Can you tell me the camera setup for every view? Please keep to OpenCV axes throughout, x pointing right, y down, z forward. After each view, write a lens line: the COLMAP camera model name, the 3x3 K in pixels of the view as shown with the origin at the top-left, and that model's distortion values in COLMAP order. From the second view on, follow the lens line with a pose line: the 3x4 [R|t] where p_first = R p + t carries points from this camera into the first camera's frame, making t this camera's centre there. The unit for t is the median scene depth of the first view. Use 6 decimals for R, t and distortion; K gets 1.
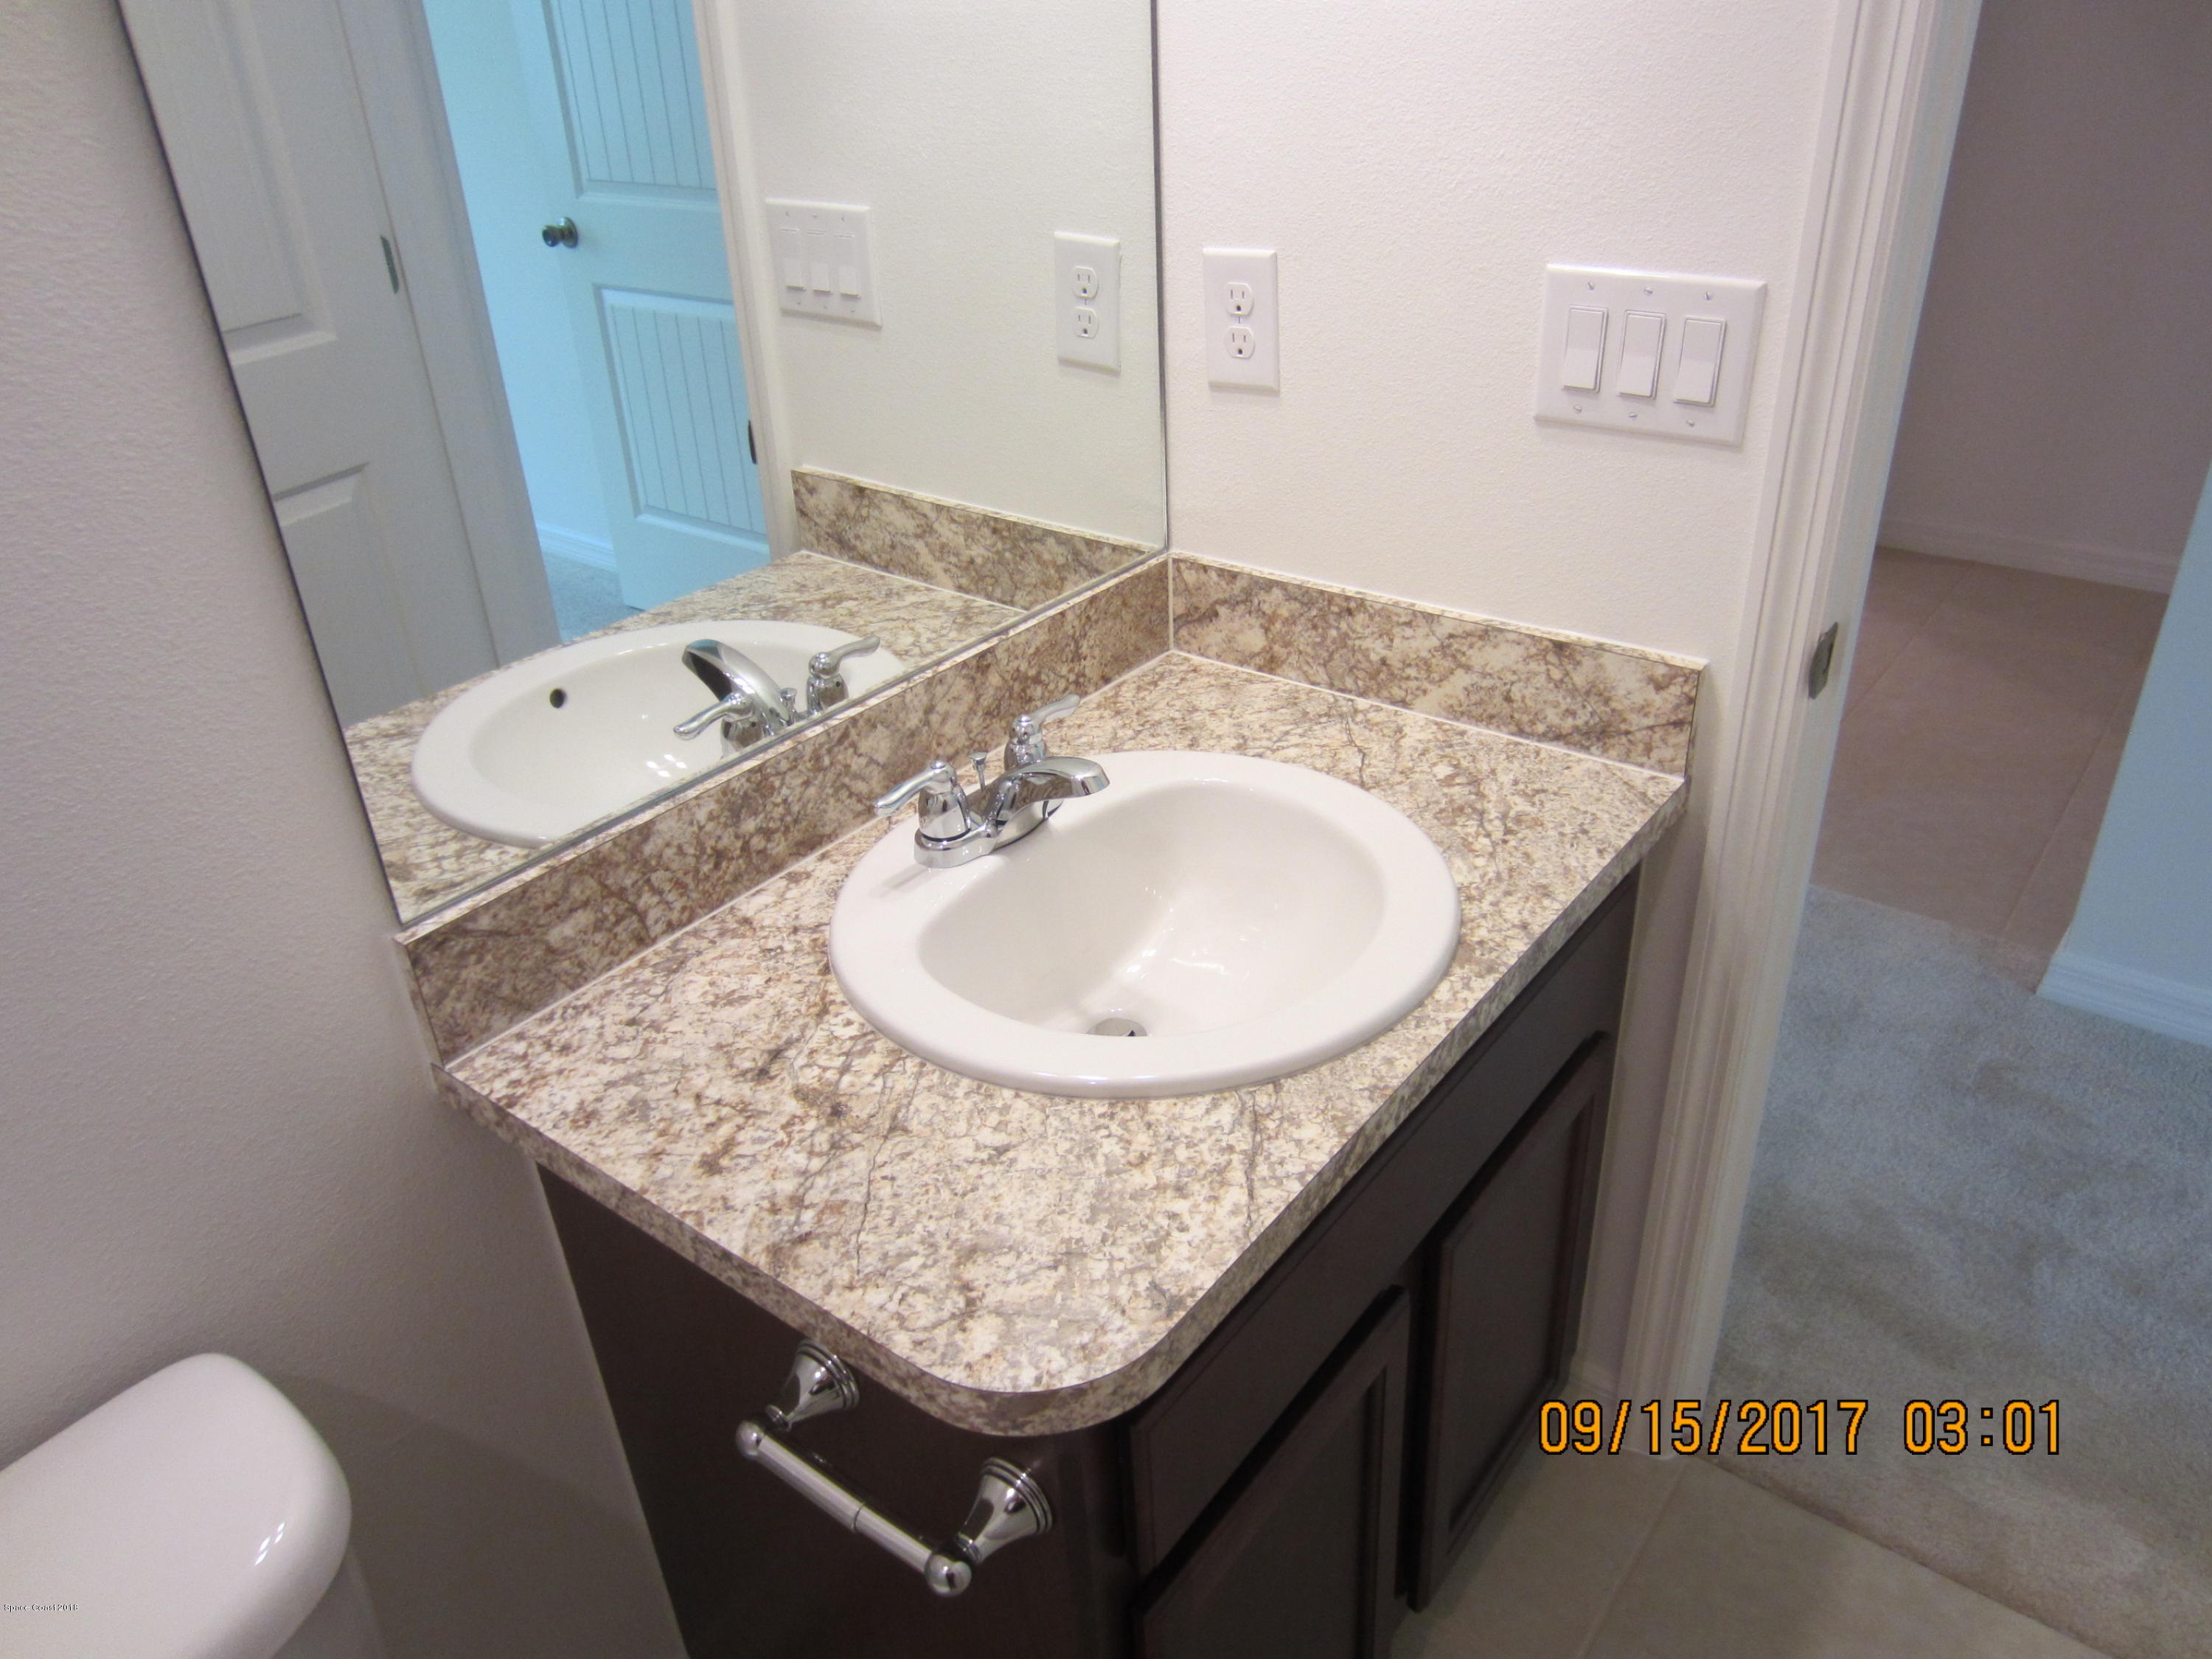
lens RADIAL K [[1579.7, 0, 1100.9], [0, 1579.7, 841.0], [0, 0, 1]] dist [-0.023892, 0.008368]
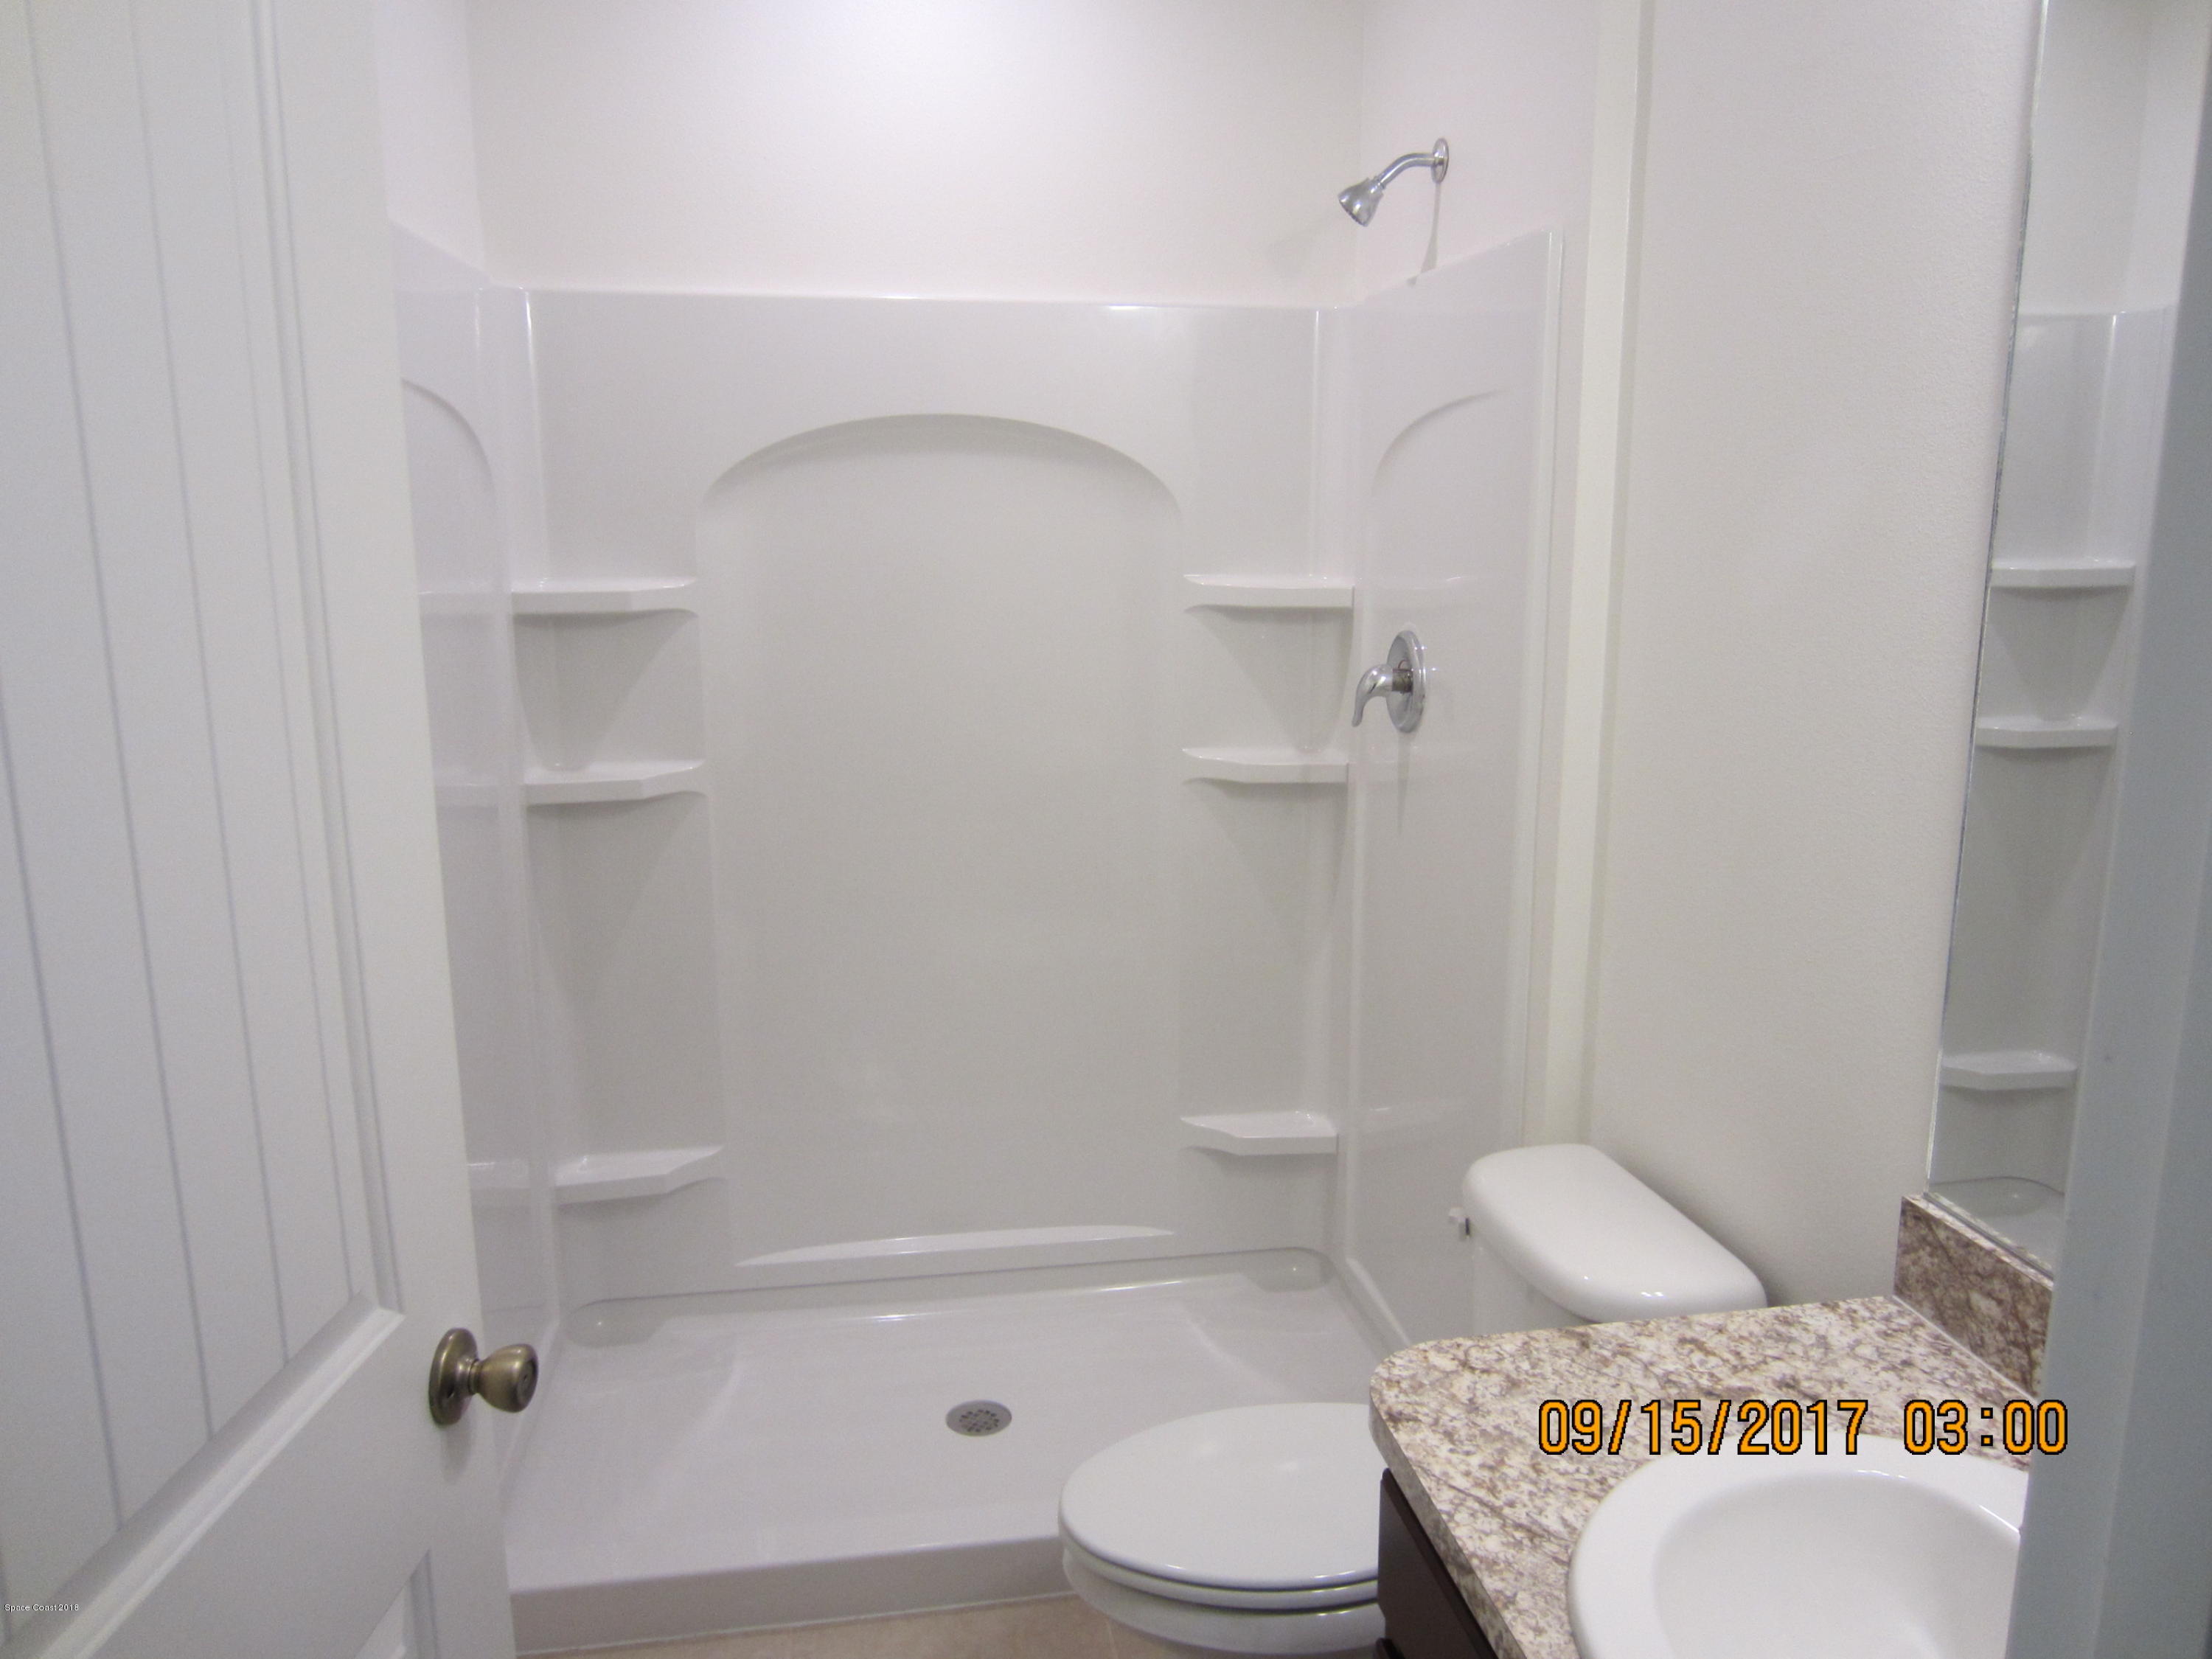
lens RADIAL K [[1579.7, 0, 1113.0], [0, 1579.7, 827.2], [0, 0, 1]] dist [-0.023892, 0.008368]
pose [[-0.672049, 0.201626, -0.712529, 0.970186], [-0.330845, 0.779087, 0.532509, -0.703309], [0.662489, 0.593609, -0.456878, 0.958509]]
